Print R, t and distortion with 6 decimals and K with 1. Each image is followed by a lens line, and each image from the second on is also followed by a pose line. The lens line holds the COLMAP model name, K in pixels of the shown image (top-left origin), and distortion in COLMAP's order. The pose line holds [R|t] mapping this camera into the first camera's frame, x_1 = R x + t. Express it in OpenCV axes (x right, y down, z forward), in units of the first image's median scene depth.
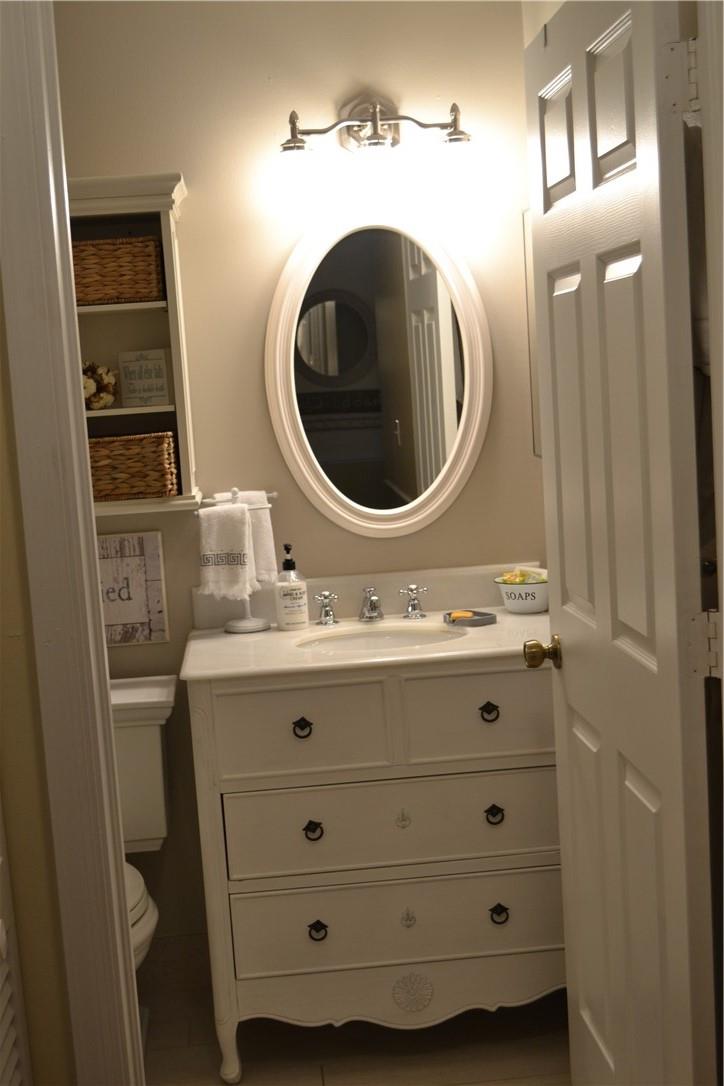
lens RADIAL K [[1446.8, 0, 368.8], [0, 1446.8, 541.5], [0, 0, 1]] dist [-0.041660, 0.000000]
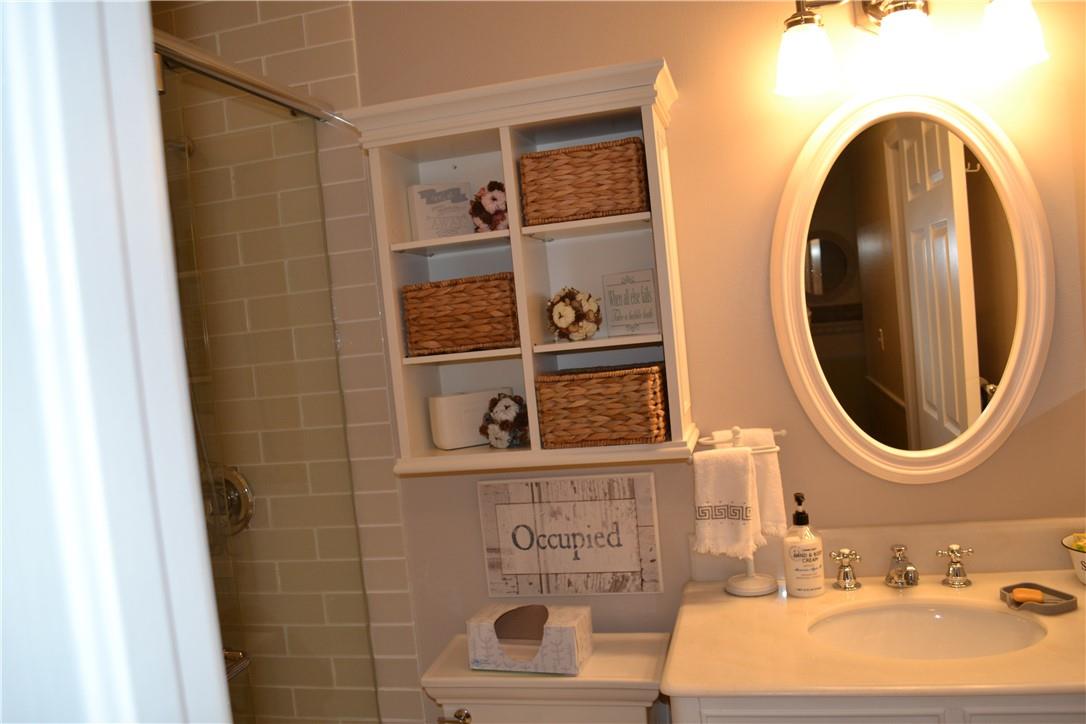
lens RADIAL K [[860.0, 0, 549.7], [0, 860.0, 367.6], [0, 0, 1]] dist [-0.082548, 0.012778]
pose [[0.949019, -0.009847, -0.315066, -0.037371], [-0.000553, 0.999458, -0.032903, -0.056461], [0.315220, 0.031399, 0.948499, 0.487382]]
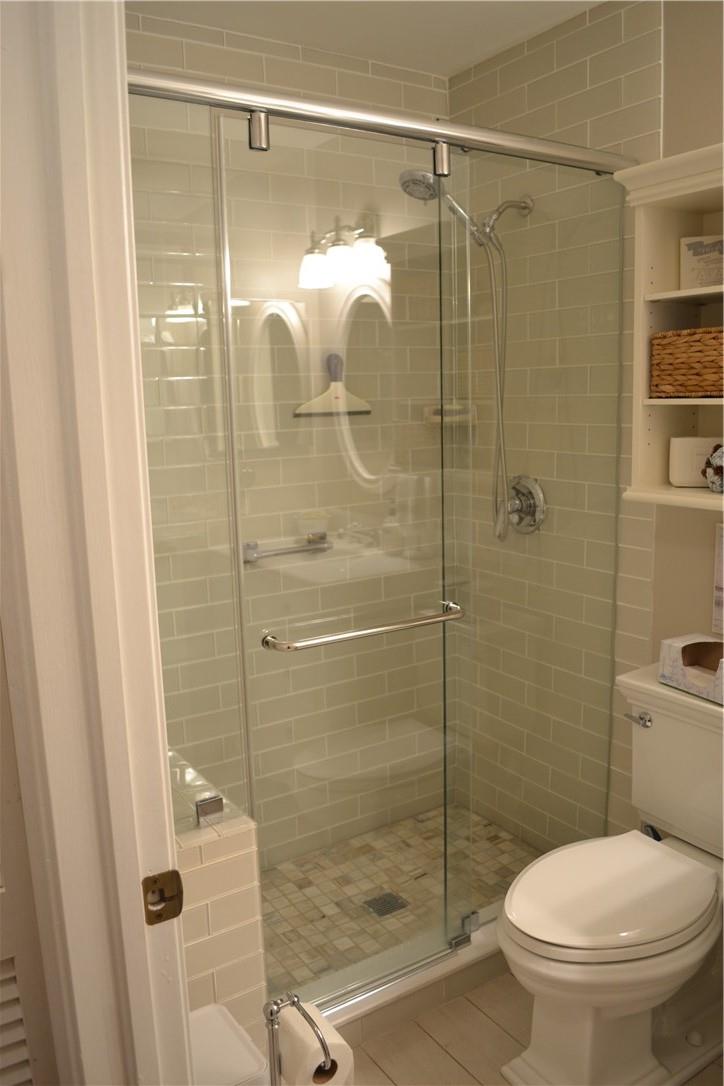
lens RADIAL K [[860.0, 0, 361.0], [0, 860.0, 546.6], [0, 0, 1]] dist [-0.082548, 0.012778]
pose [[0.469960, 0.204707, -0.858623, 0.141538], [-0.105773, 0.978788, 0.175462, -0.061967], [0.876327, 0.008359, 0.481643, 0.506902]]
